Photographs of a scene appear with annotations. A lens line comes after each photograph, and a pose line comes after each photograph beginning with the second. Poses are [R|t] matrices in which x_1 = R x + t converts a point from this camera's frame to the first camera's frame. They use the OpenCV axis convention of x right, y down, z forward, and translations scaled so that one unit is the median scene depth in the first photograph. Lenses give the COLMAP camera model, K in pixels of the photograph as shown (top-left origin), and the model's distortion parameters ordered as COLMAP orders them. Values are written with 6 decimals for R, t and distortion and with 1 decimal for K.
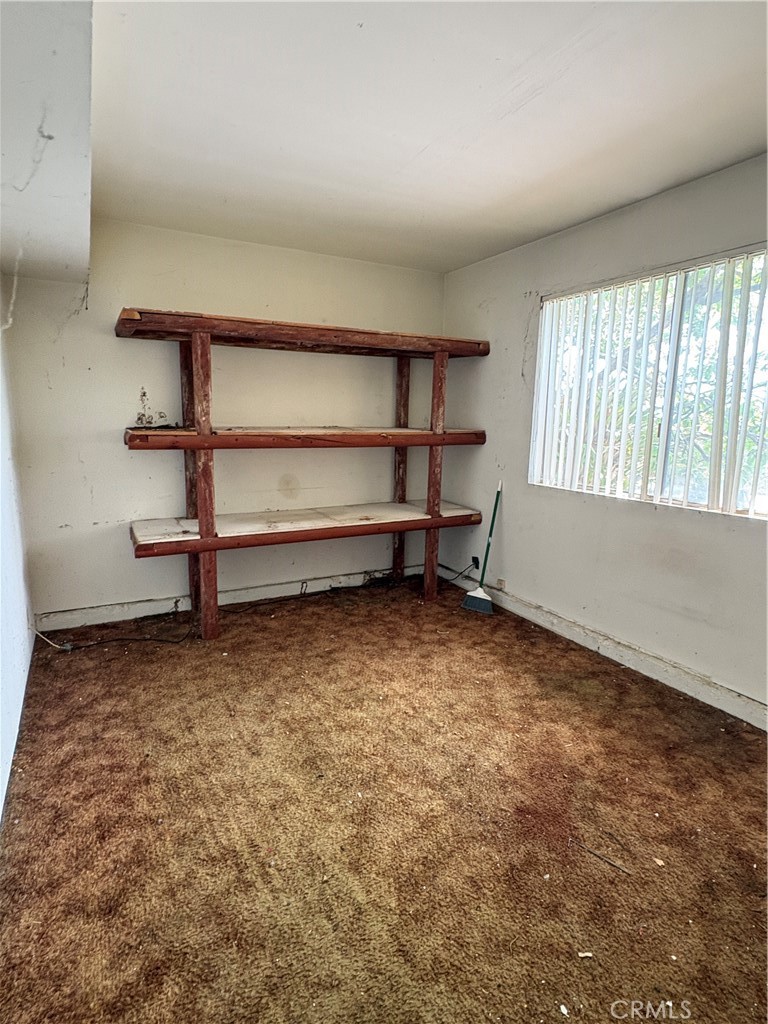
lens RADIAL K [[541.6, 0, 383.8], [0, 541.6, 511.0], [0, 0, 1]] dist [0.000906, 0.000828]
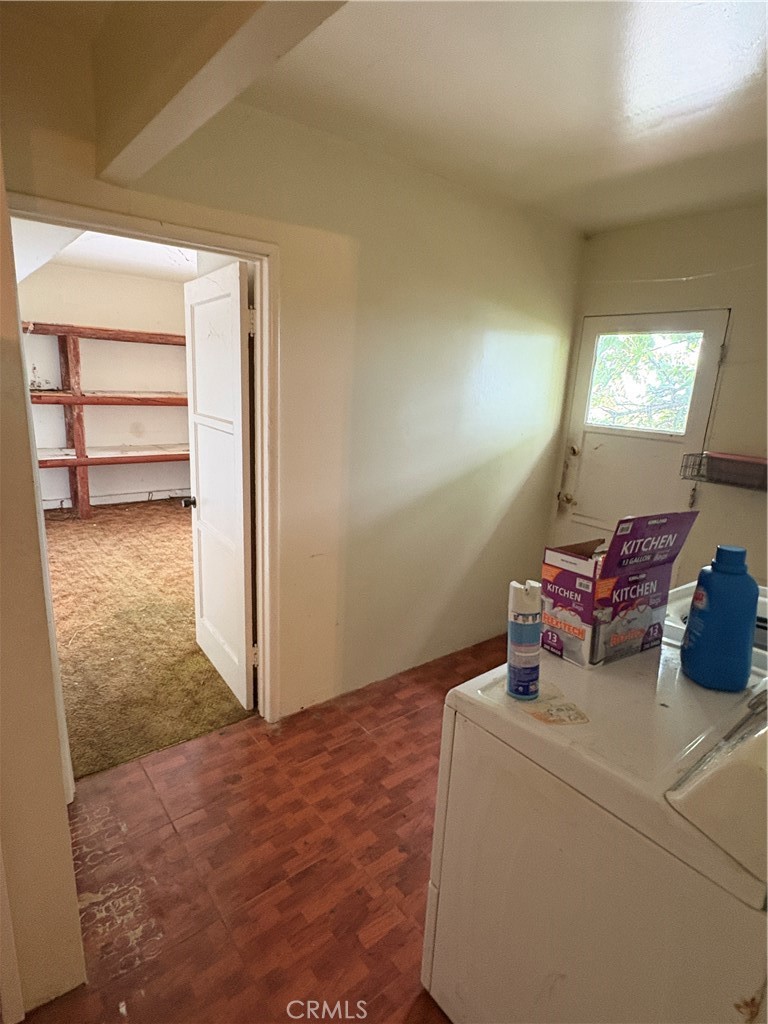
lens RADIAL K [[541.6, 0, 383.3], [0, 541.6, 512.2], [0, 0, 1]] dist [0.000906, 0.000828]
pose [[0.982246, -0.008337, 0.187414, 0.274097], [-0.005973, 0.997116, 0.075662, 0.083062], [-0.187504, -0.075438, 0.979363, -0.821826]]
